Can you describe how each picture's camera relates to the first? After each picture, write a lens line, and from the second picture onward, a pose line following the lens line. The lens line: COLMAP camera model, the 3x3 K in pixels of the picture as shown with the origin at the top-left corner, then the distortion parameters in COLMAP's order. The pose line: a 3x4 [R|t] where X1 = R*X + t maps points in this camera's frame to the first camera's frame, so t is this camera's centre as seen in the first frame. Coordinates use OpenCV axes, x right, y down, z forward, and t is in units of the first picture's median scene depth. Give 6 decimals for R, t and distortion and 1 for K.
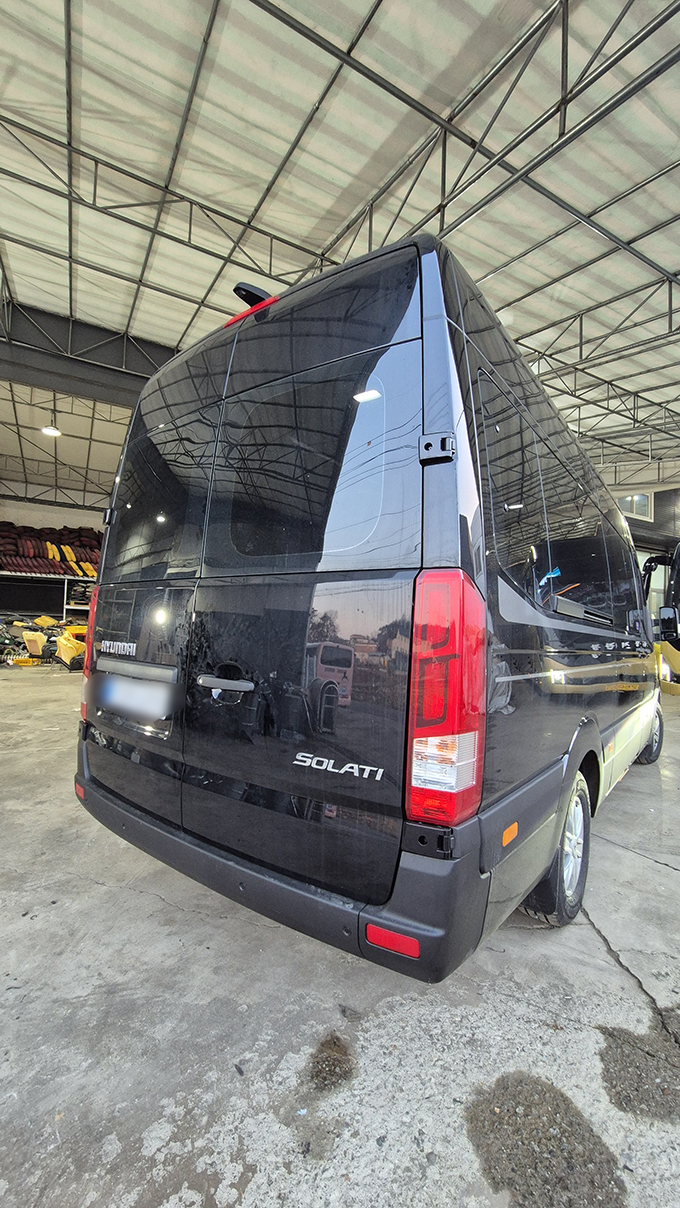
lens RADIAL K [[501.4, 0, 340.0], [0, 501.4, 604.0], [0, 0, 1]] dist [0.000147, 0.000071]
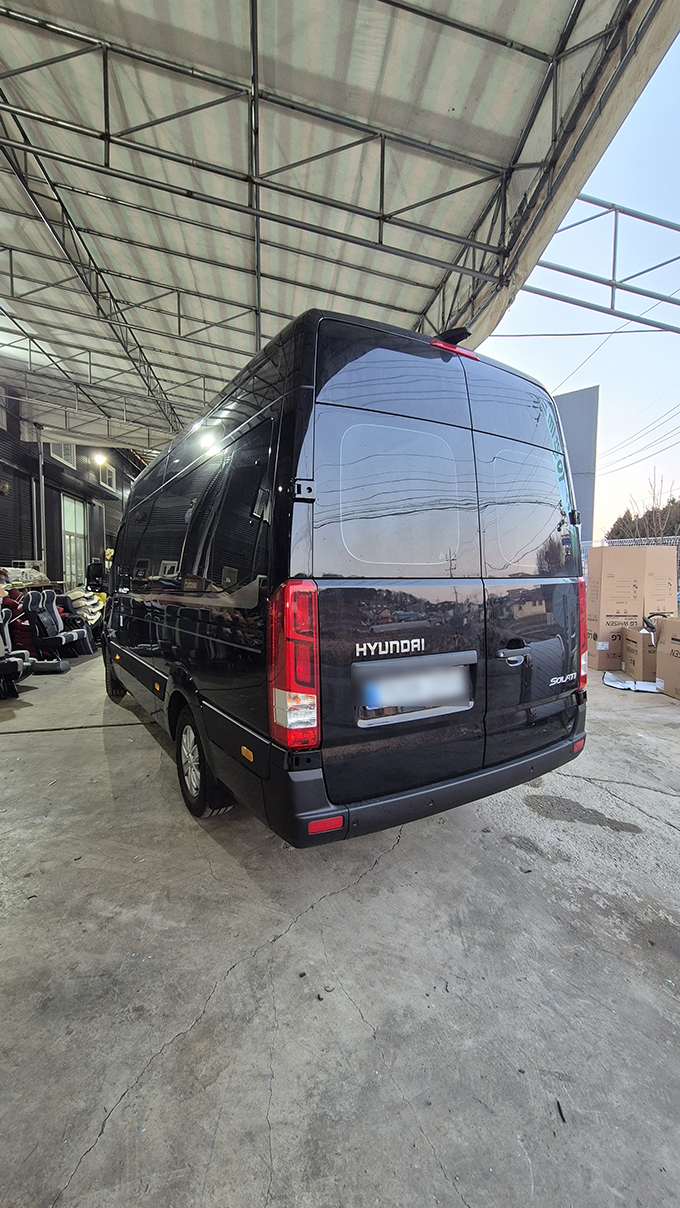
lens RADIAL K [[501.4, 0, 340.0], [0, 501.4, 604.0], [0, 0, 1]] dist [0.000147, 0.000071]
pose [[0.332988, -0.089356, 0.938688, -1.554932], [-0.032494, 0.993821, 0.106131, -0.106407], [-0.942371, -0.065842, 0.328027, 0.888729]]
